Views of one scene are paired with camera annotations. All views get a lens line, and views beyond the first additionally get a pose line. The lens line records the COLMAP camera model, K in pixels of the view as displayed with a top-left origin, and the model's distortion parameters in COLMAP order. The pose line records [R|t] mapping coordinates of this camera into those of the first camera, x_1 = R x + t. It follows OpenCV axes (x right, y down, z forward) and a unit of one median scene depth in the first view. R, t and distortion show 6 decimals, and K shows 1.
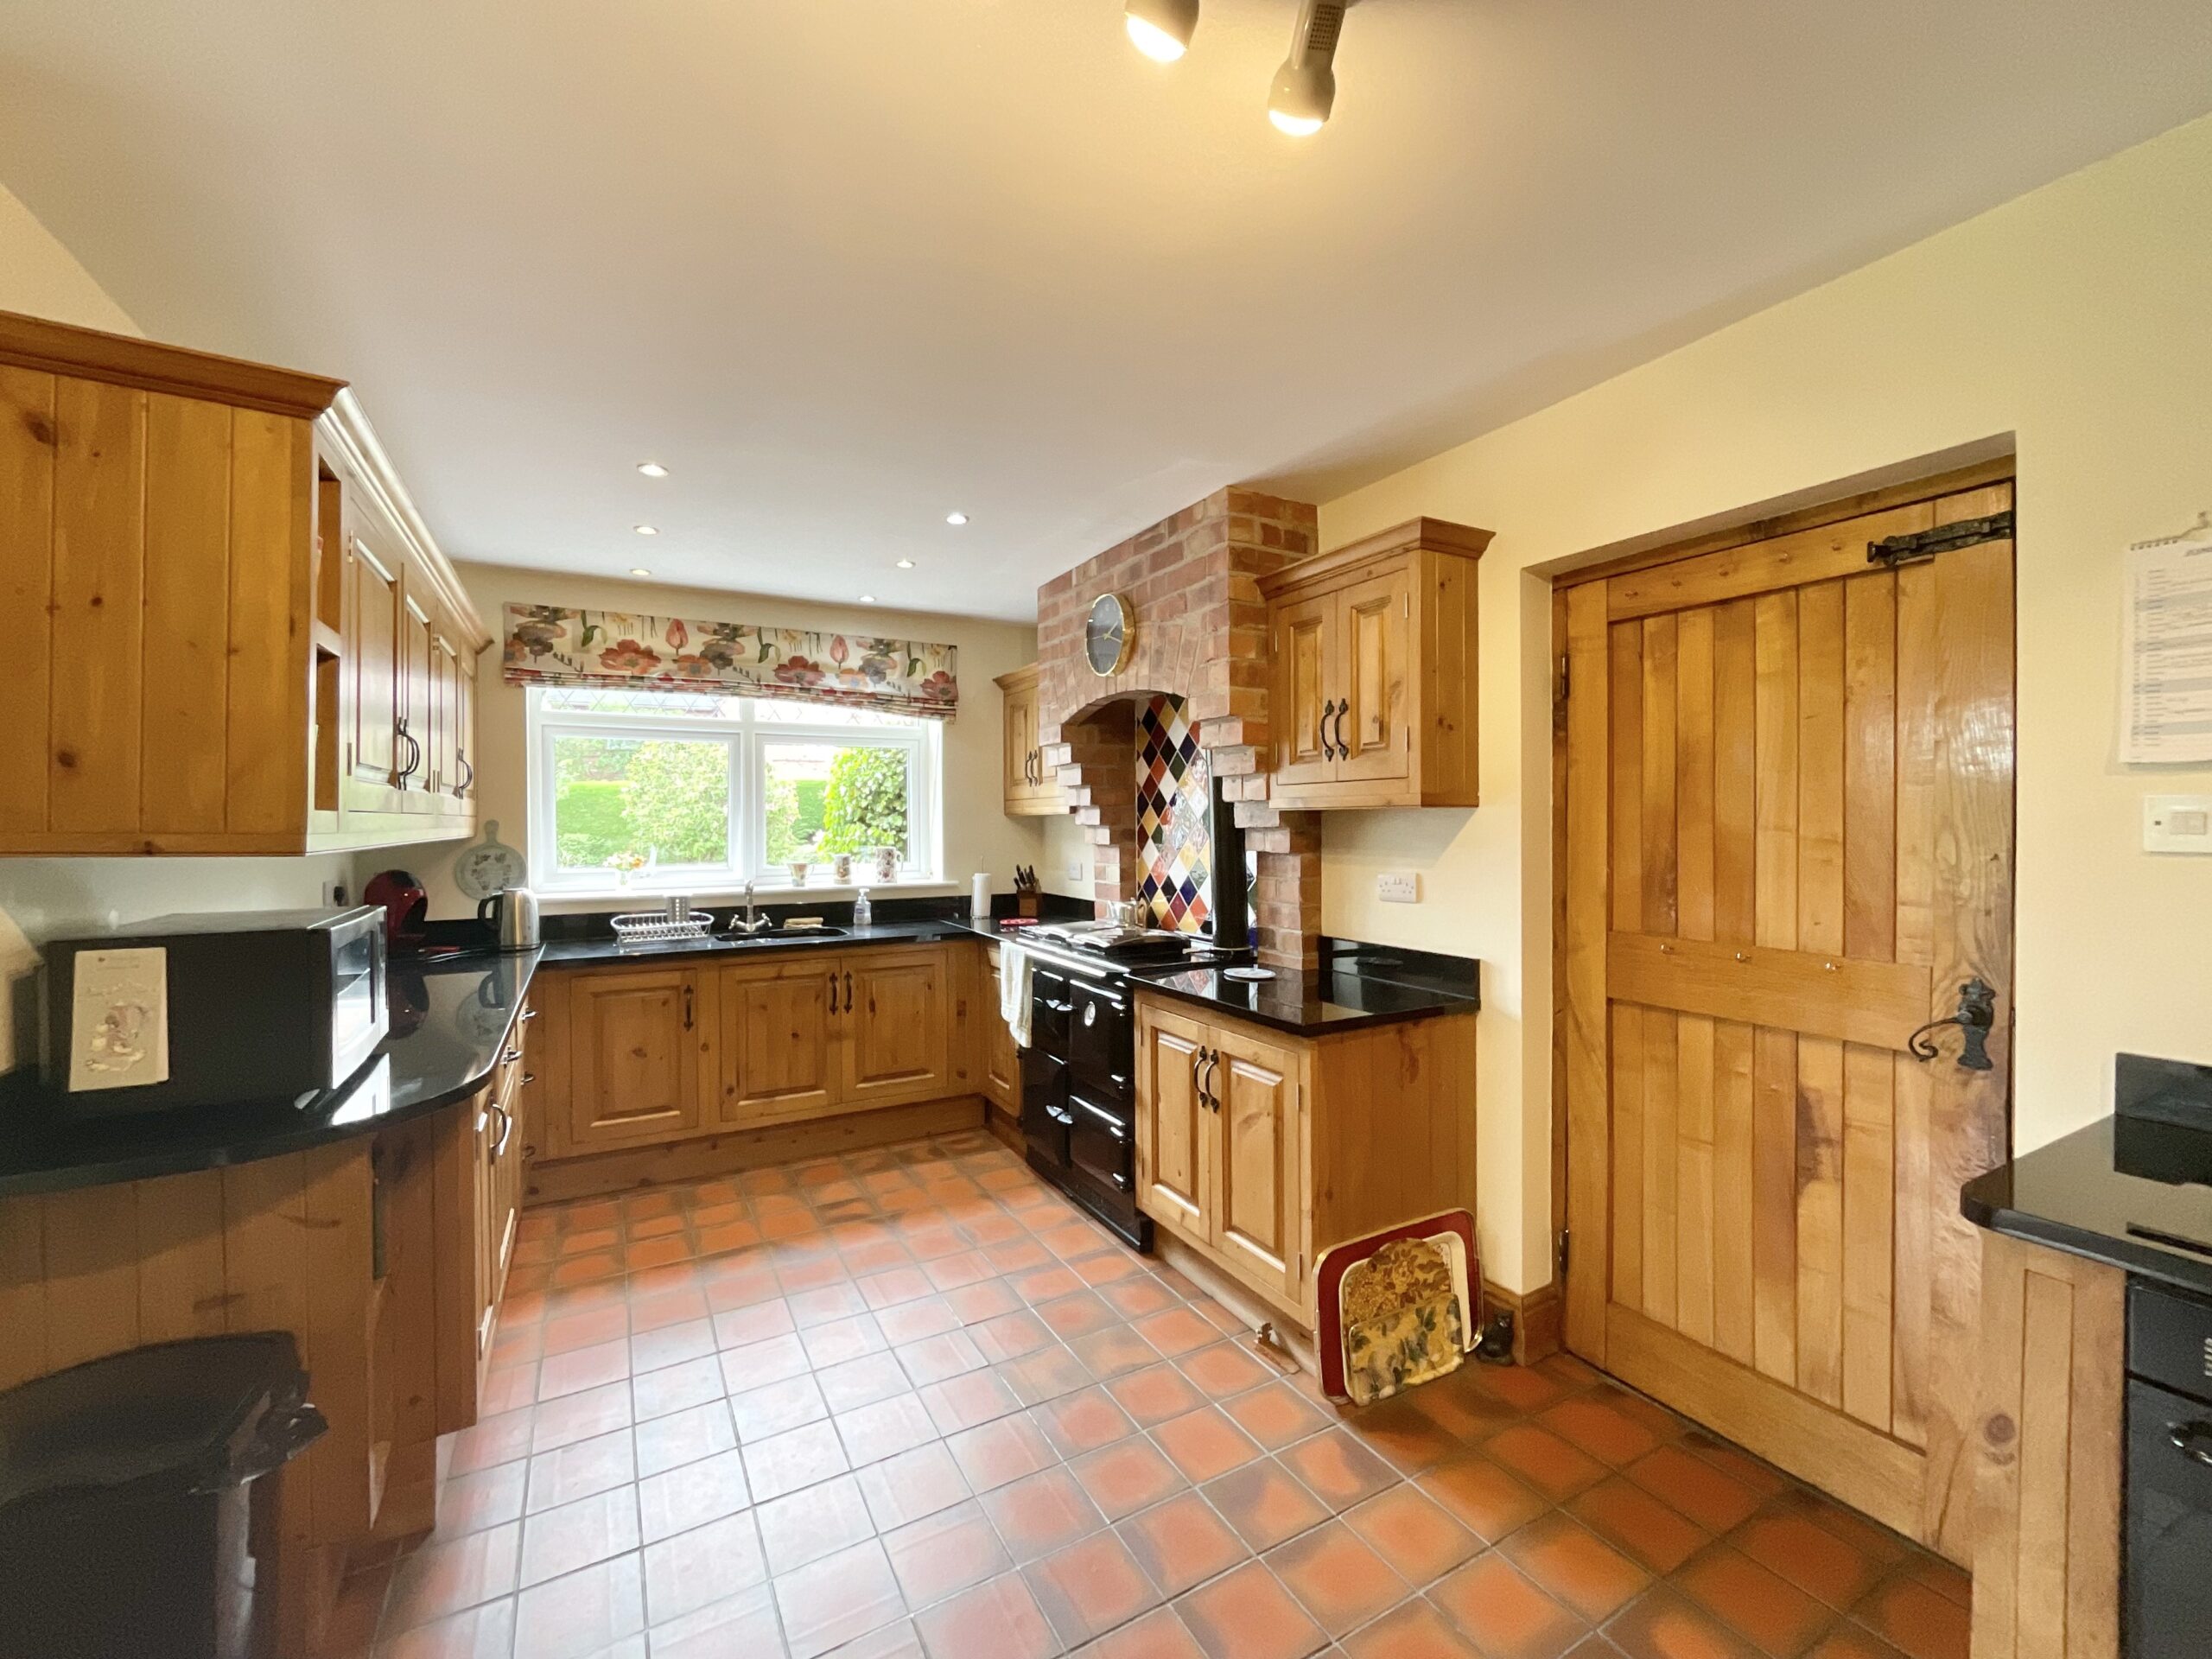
lens RADIAL K [[903.2, 0, 1103.5], [0, 903.2, 831.9], [0, 0, 1]] dist [-0.001934, 0.001706]
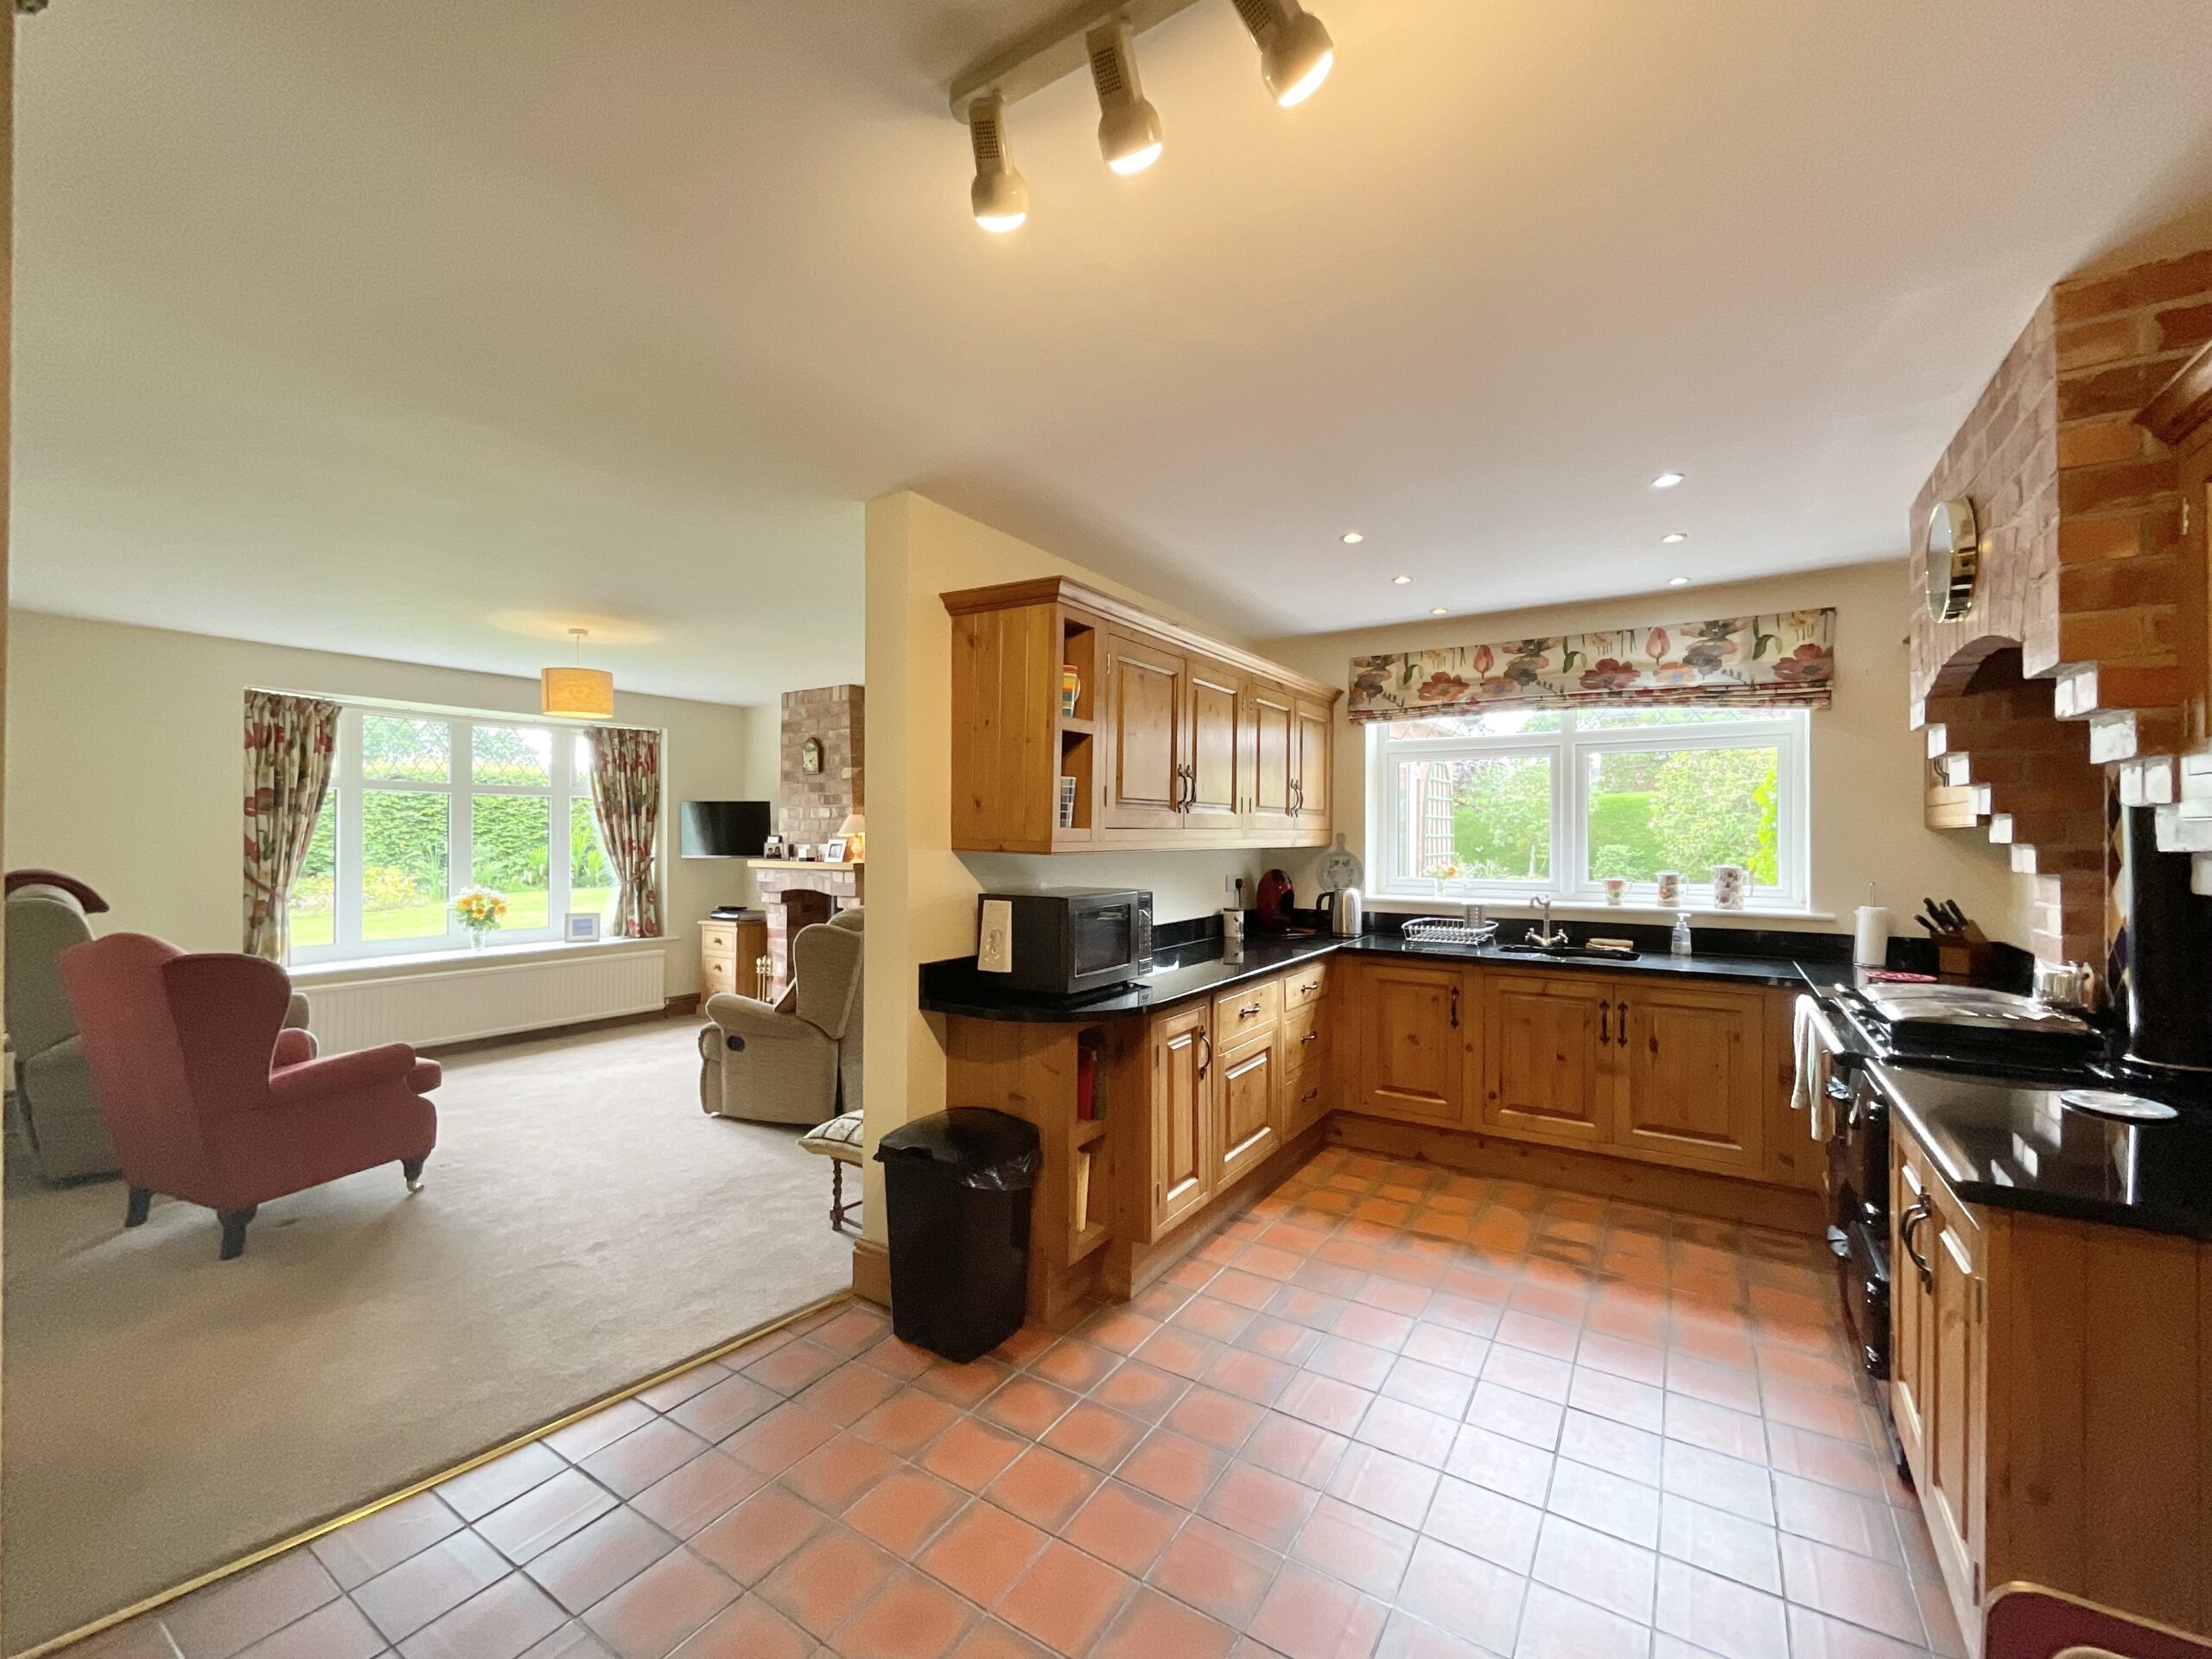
lens RADIAL K [[903.2, 0, 1108.6], [0, 903.2, 832.2], [0, 0, 1]] dist [-0.001934, 0.001706]
pose [[0.467471, 0.002546, -0.884005, 0.316943], [-0.013417, 0.999901, -0.004215, -0.004793], [0.883907, 0.013831, 0.467459, 0.135282]]
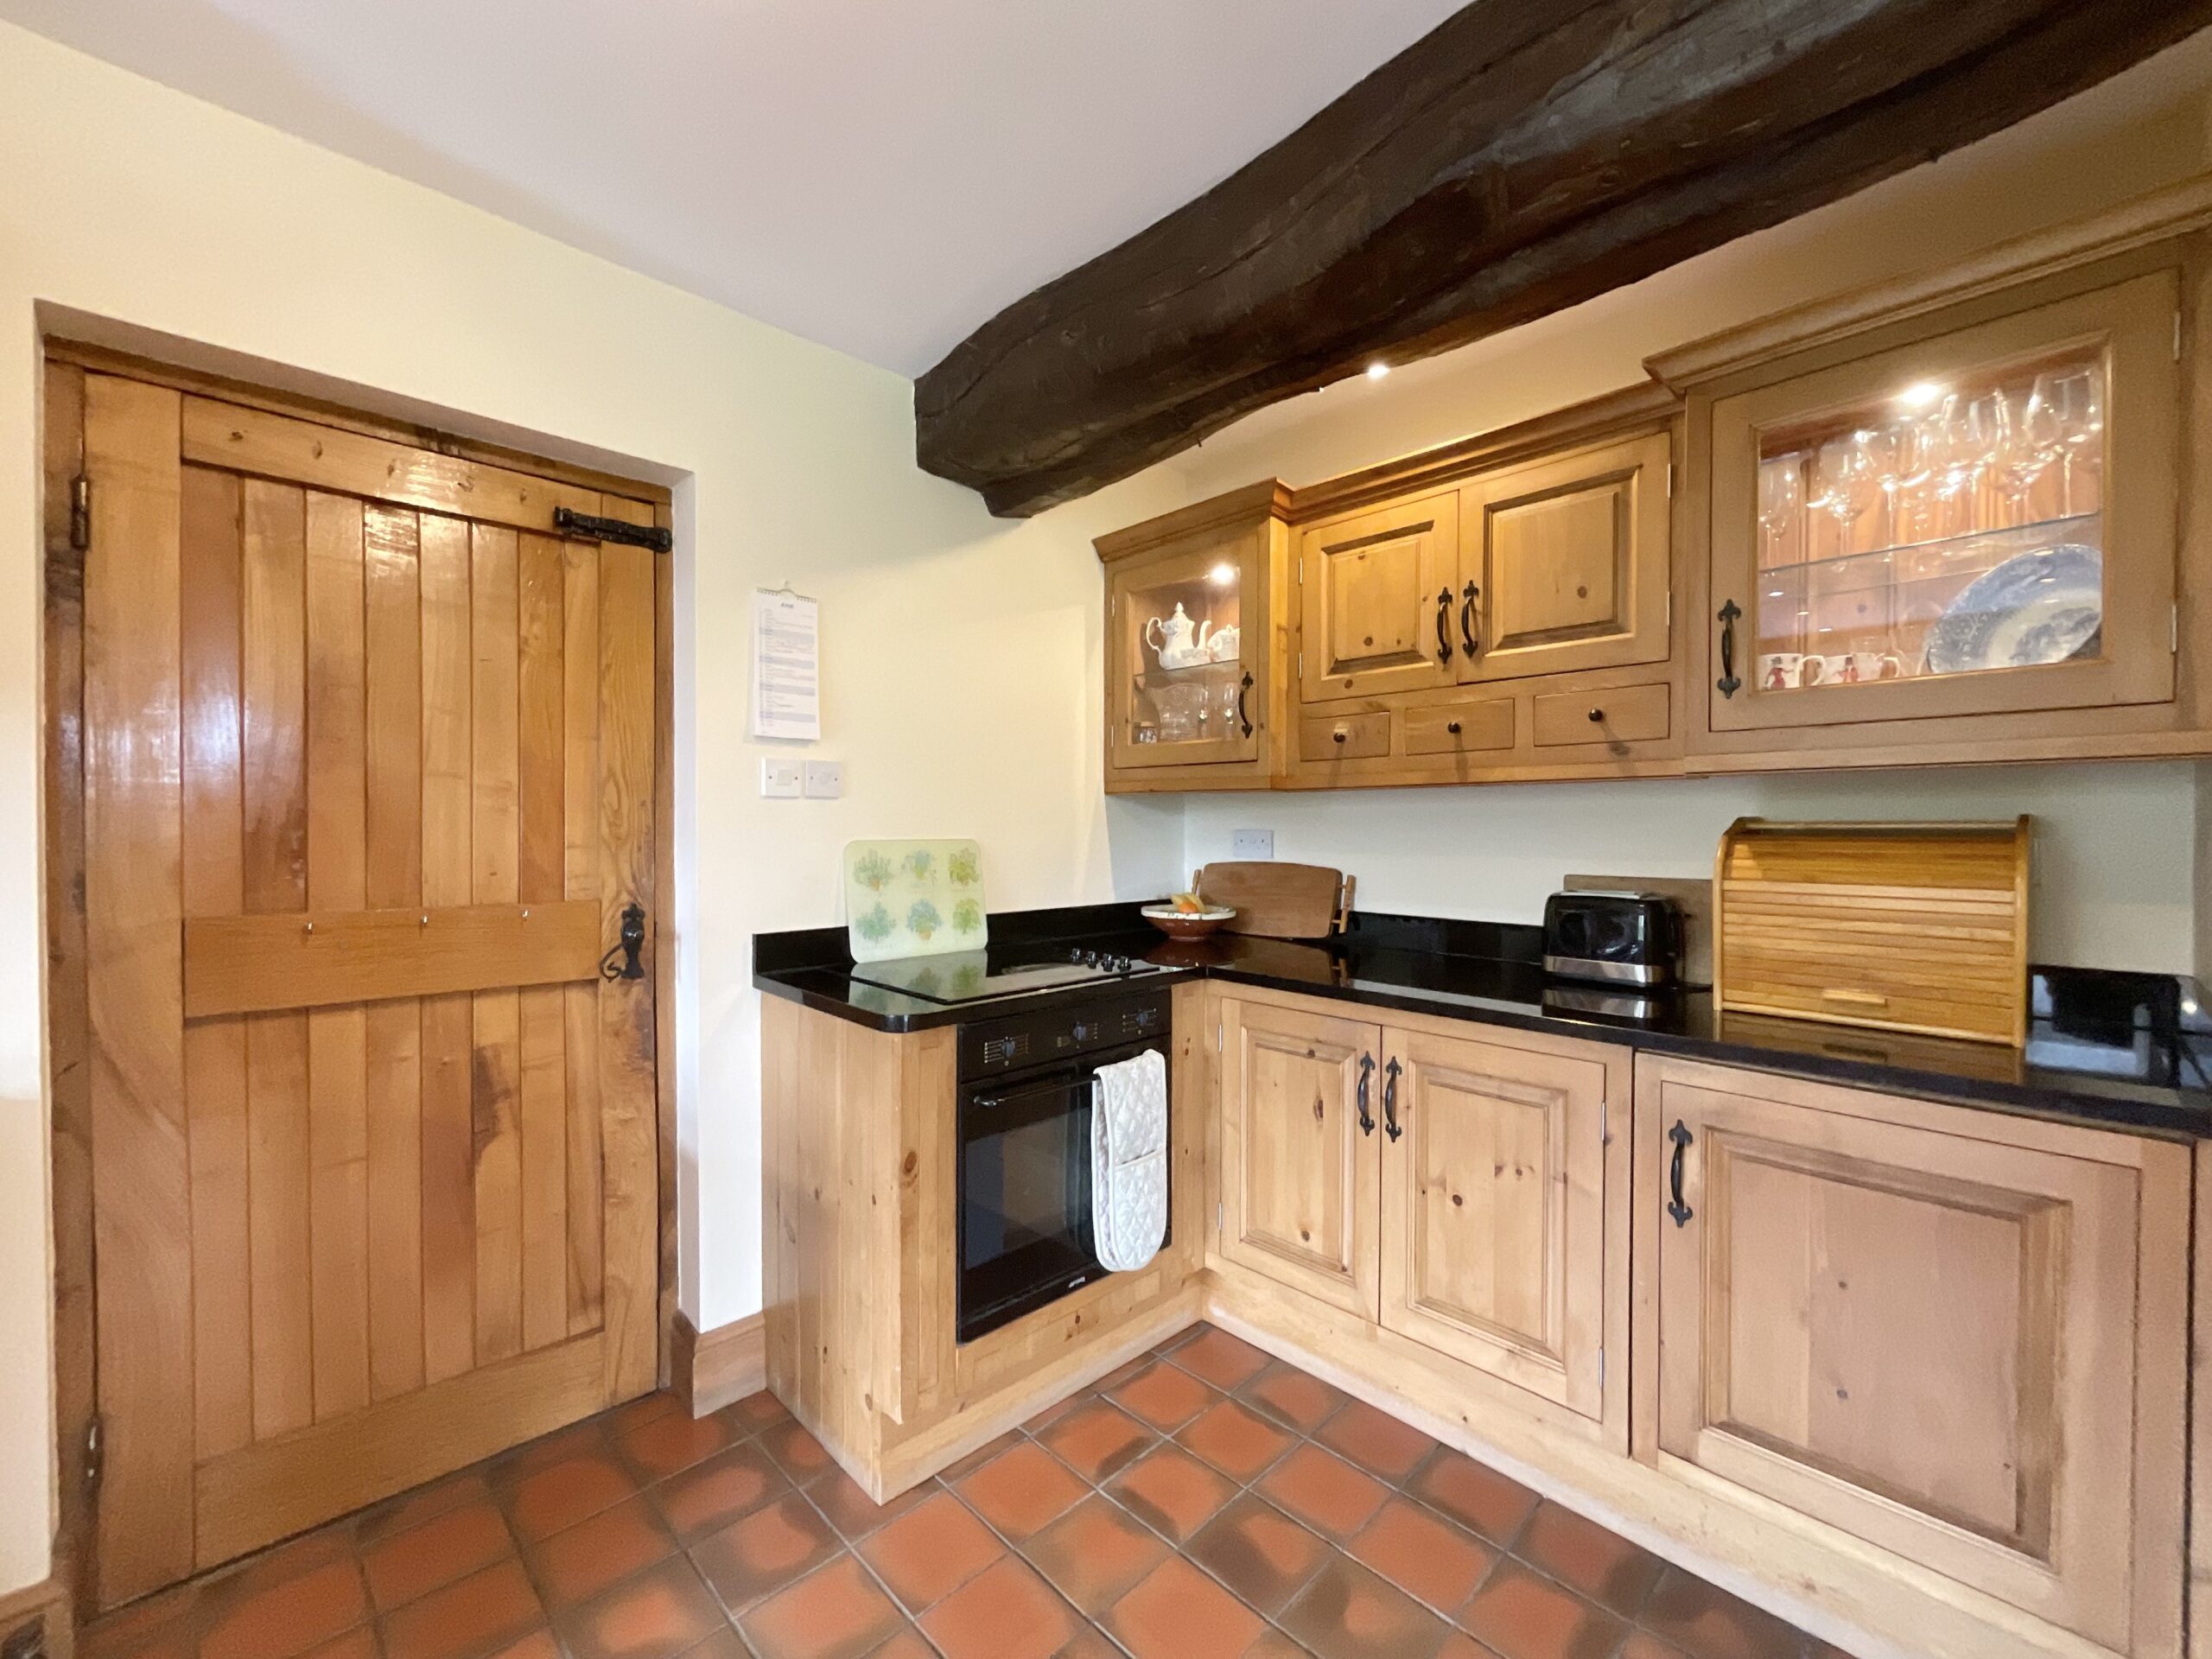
lens RADIAL K [[903.2, 0, 1113.0], [0, 903.2, 828.7], [0, 0, 1]] dist [-0.001934, 0.001706]
pose [[-0.261104, -0.004161, 0.965302, -0.193187], [0.008330, 0.999944, 0.006563, 0.030998], [-0.965275, 0.009754, -0.261055, 0.364587]]
